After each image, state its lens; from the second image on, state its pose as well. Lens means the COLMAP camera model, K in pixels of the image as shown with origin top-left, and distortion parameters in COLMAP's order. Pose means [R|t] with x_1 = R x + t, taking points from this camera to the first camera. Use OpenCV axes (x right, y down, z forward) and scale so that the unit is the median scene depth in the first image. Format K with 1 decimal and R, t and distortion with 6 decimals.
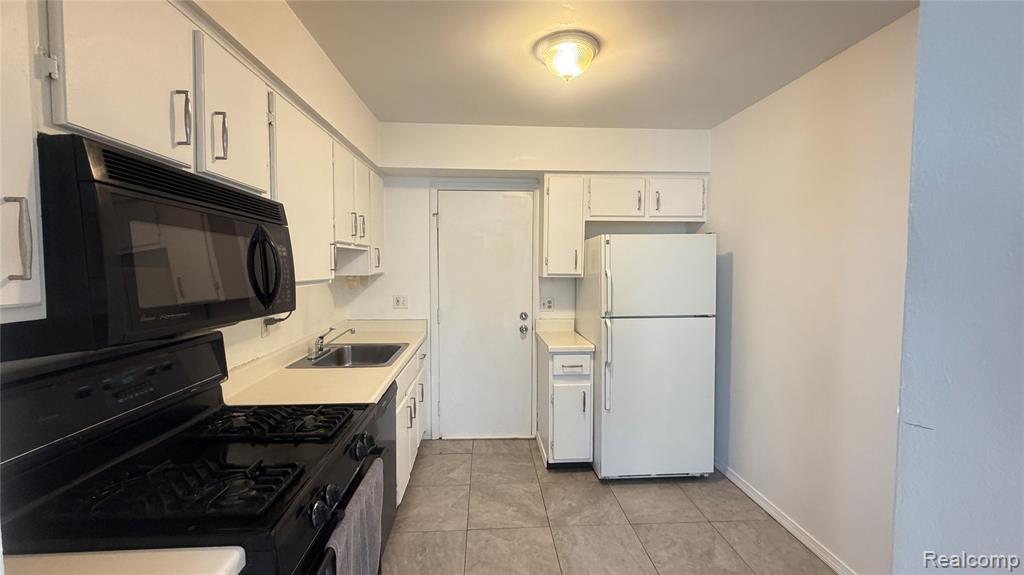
lens RADIAL K [[408.5, 0, 508.1], [0, 408.5, 288.1], [0, 0, 1]] dist [-0.000823, -0.000003]
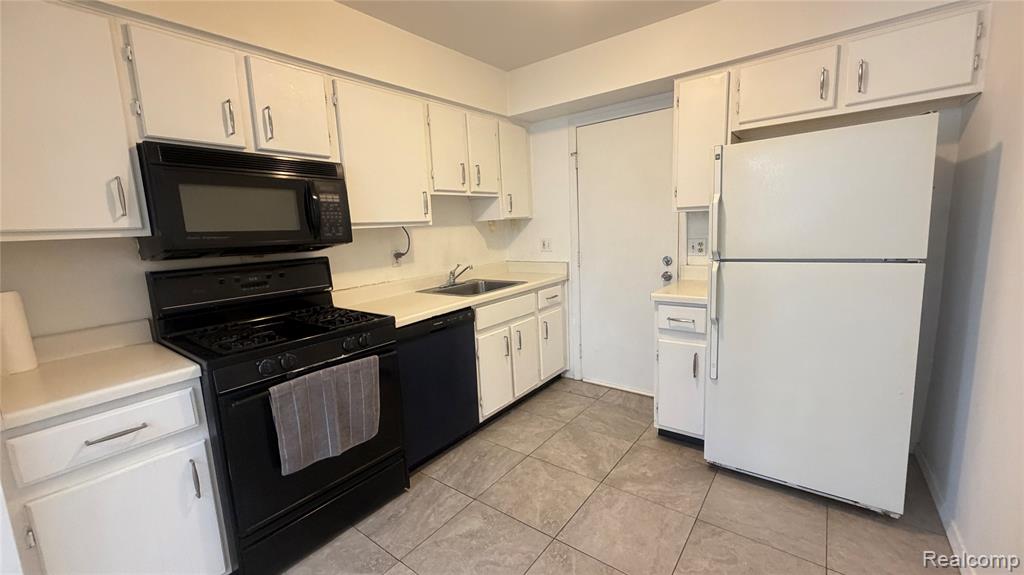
lens RADIAL K [[408.5, 0, 508.1], [0, 408.5, 288.1], [0, 0, 1]] dist [-0.000823, -0.000003]
pose [[0.750611, 0.061982, -0.657831, 0.430291], [0.011242, 0.994248, 0.106508, 0.037177], [0.660649, -0.087342, 0.745597, 0.171492]]
